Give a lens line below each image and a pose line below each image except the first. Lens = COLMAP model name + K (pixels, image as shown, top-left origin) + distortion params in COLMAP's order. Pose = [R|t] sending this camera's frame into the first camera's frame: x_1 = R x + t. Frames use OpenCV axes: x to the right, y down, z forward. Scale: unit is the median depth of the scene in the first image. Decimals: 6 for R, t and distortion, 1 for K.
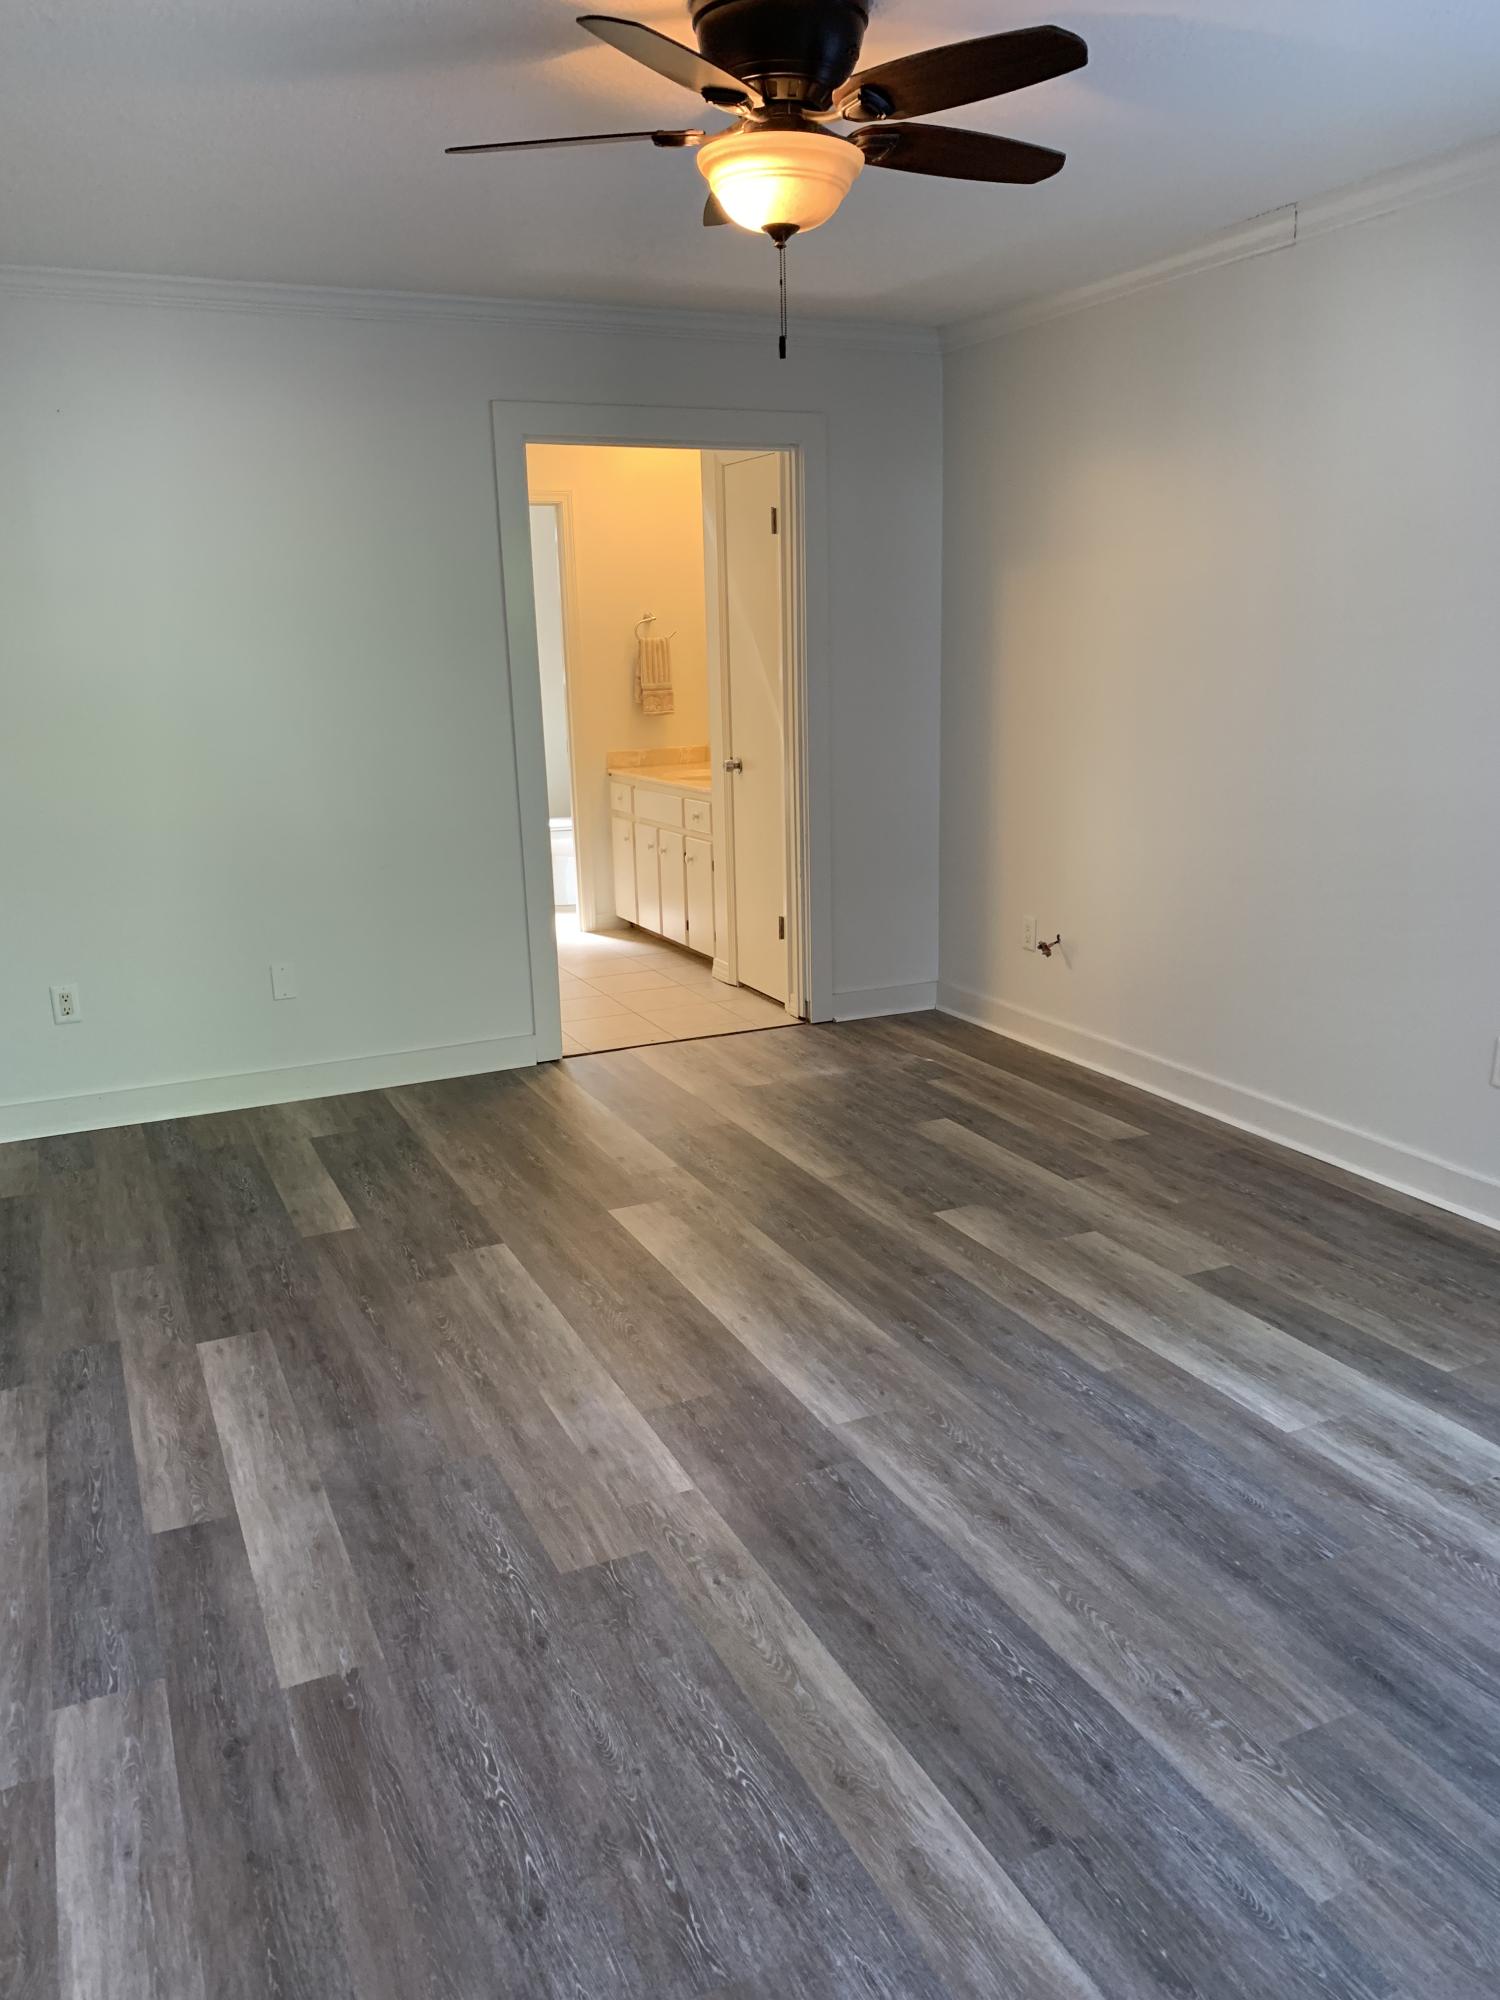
lens RADIAL K [[1537.5, 0, 750.0], [0, 1537.5, 1000.0], [0, 0, 1]] dist [0.187946, -0.236271]
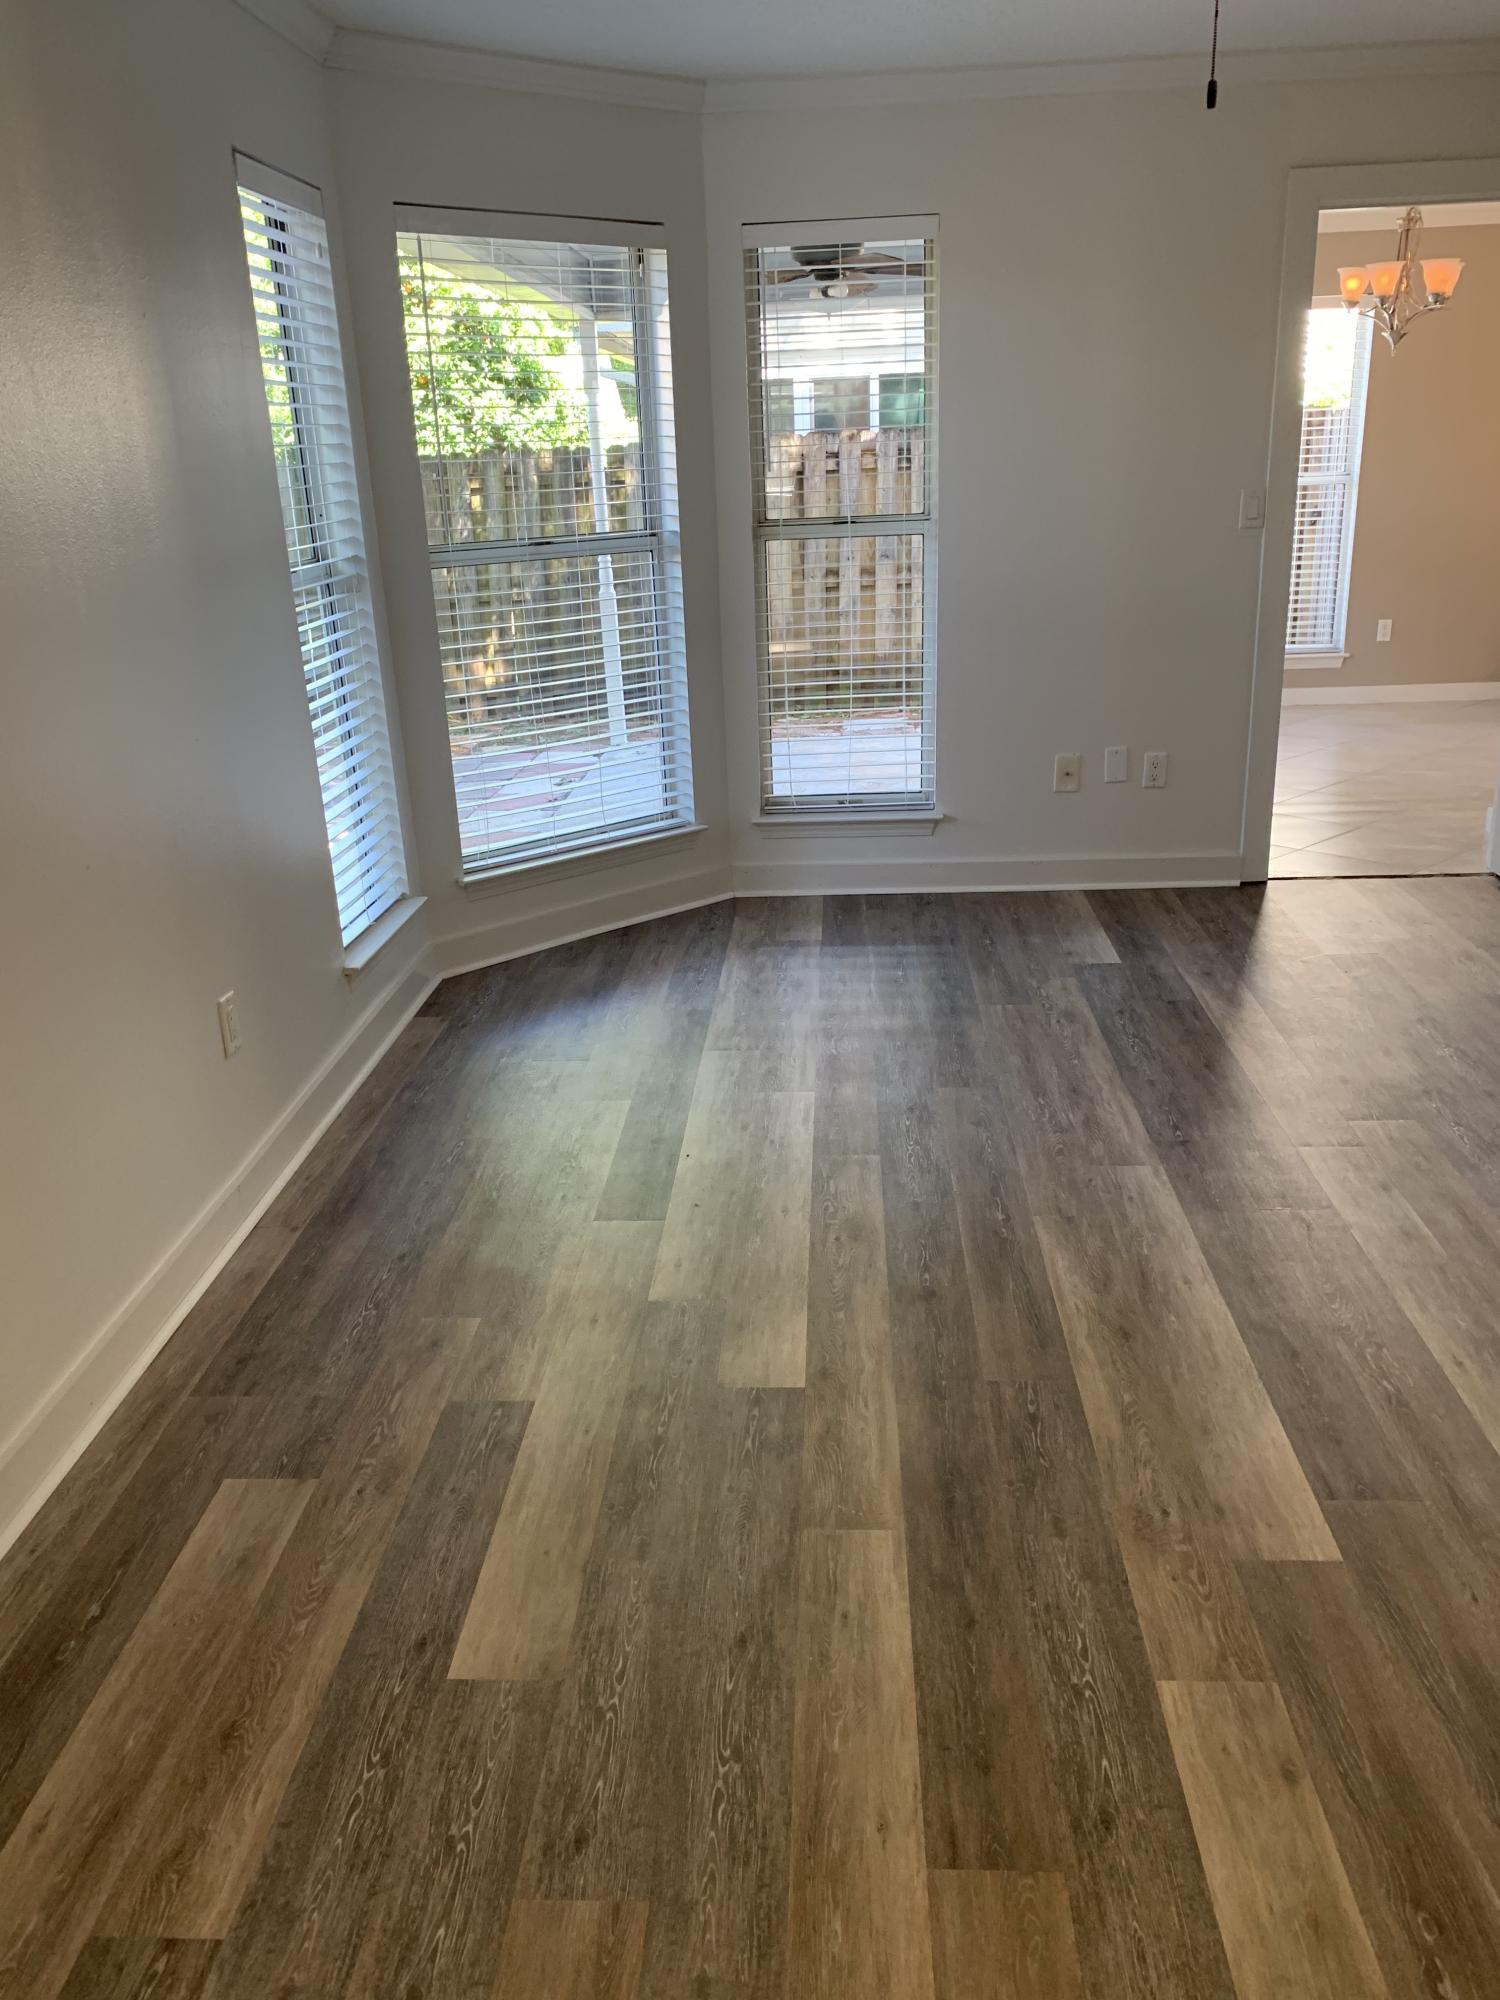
lens RADIAL K [[1509.7, 0, 750.0], [0, 1509.7, 1000.0], [0, 0, 1]] dist [0.062266, -0.110497]
pose [[-0.880285, -0.109655, 0.461600, -0.152209], [0.164610, 0.841900, 0.513914, -0.367221], [-0.444974, 0.528375, -0.723061, 1.557564]]
